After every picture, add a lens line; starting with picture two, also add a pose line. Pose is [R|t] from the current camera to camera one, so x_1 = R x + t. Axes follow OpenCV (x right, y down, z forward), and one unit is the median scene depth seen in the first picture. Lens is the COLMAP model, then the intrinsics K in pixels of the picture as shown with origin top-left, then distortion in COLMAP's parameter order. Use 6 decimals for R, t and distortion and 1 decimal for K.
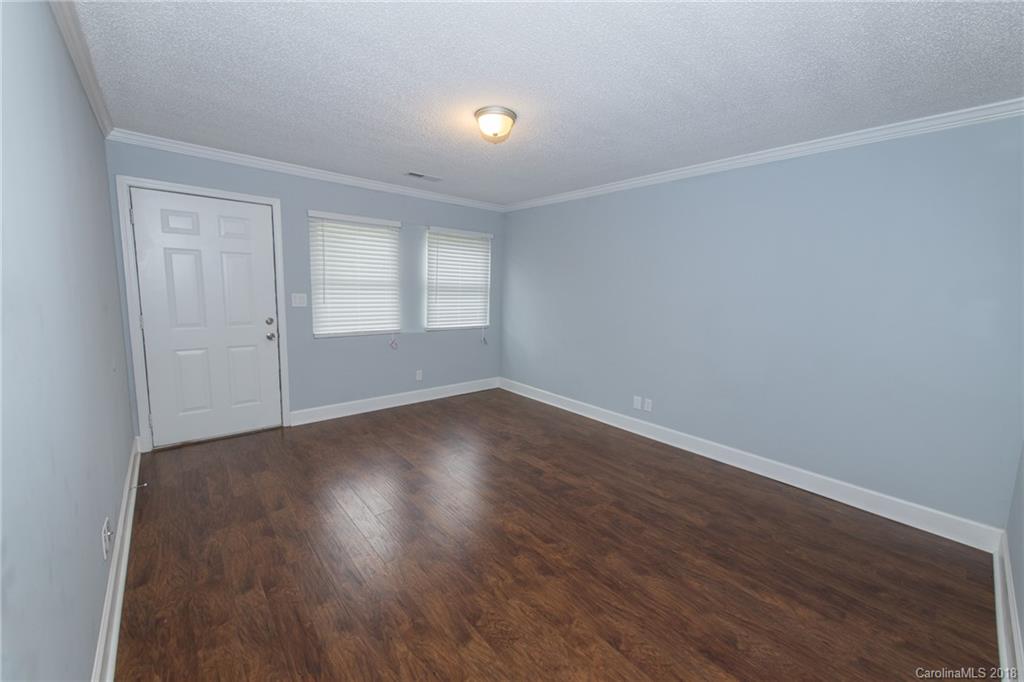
lens RADIAL K [[397.8, 0, 514.7], [0, 397.8, 337.2], [0, 0, 1]] dist [0.007722, -0.001393]
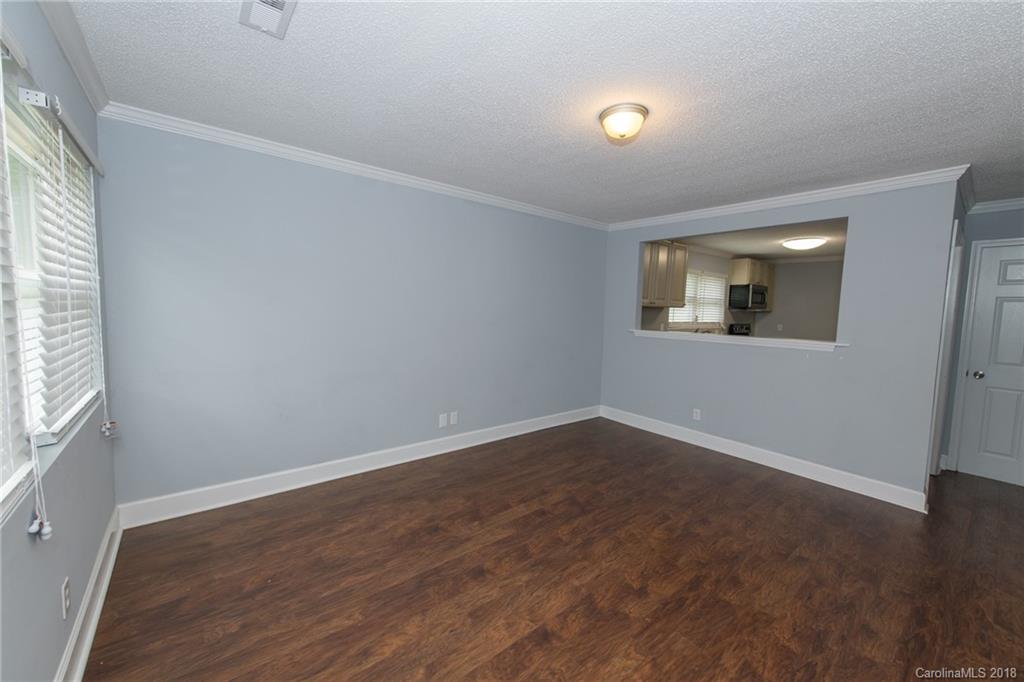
lens RADIAL K [[397.8, 0, 518.0], [0, 397.8, 340.9], [0, 0, 1]] dist [0.007722, -0.001393]
pose [[0.032516, -0.115498, 0.992775, -0.805376], [0.102334, 0.988465, 0.111645, -0.146366], [-0.994218, 0.097965, 0.043960, 1.019969]]
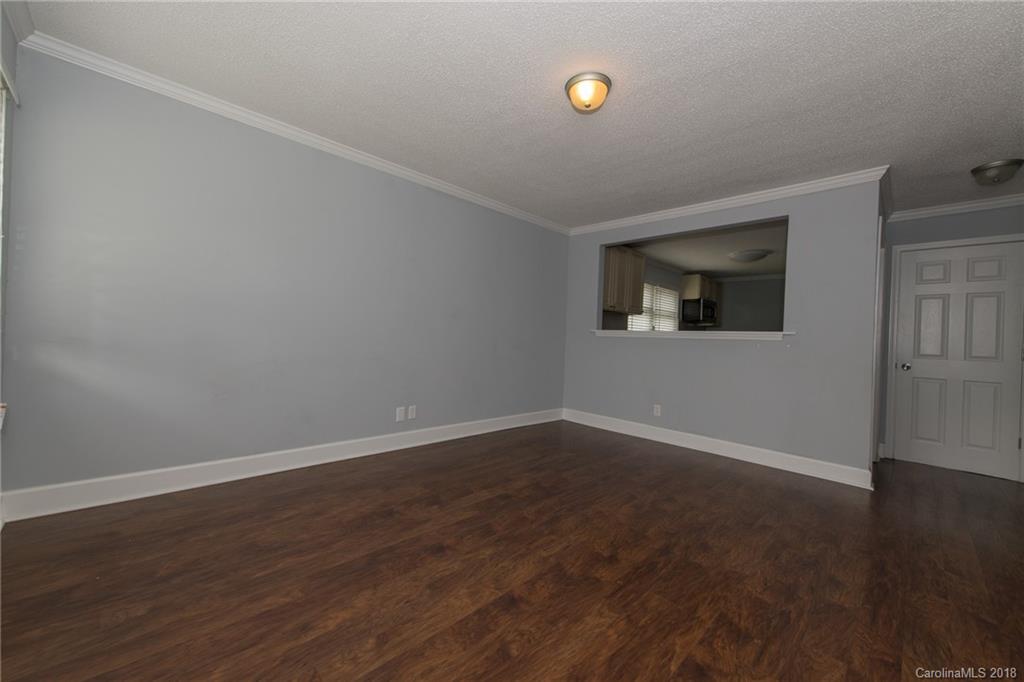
lens RADIAL K [[397.8, 0, 517.5], [0, 397.8, 340.9], [0, 0, 1]] dist [0.007722, -0.001393]
pose [[-0.066525, -0.040980, 0.996943, -0.791314], [0.087270, 0.995088, 0.046727, -0.022622], [-0.993961, 0.090112, -0.062622, 1.042607]]
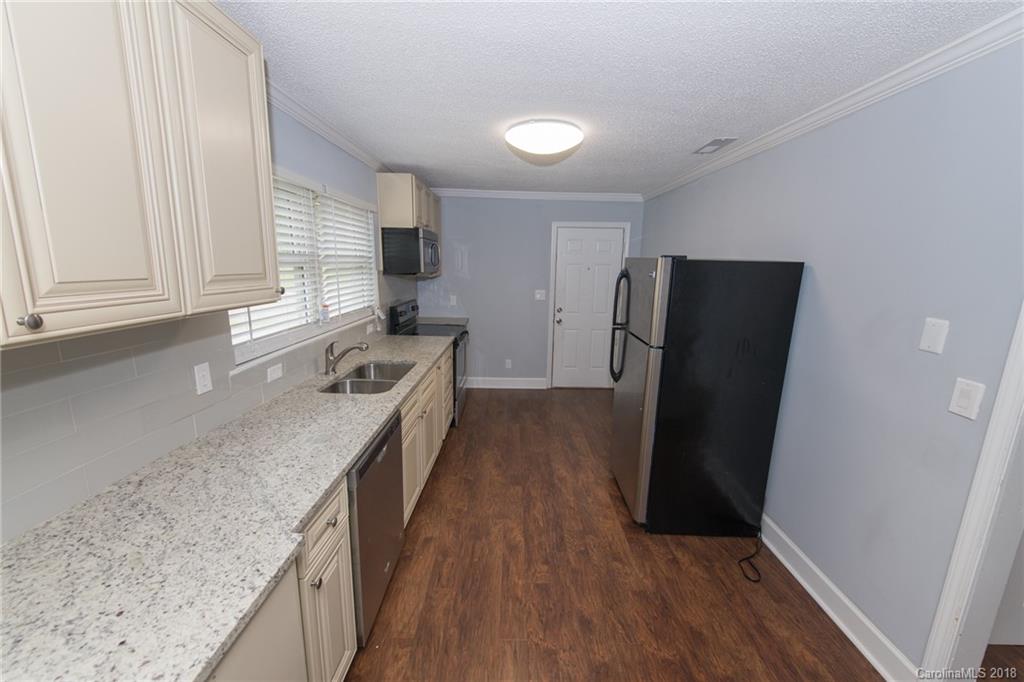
lens RADIAL K [[397.8, 0, 513.6], [0, 397.8, 333.5], [0, 0, 1]] dist [0.007722, -0.001393]
pose [[-0.745175, -0.165888, 0.645907, 0.622165], [0.039589, 0.955854, 0.291164, -0.106782], [-0.665693, 0.242539, -0.705710, 0.445987]]
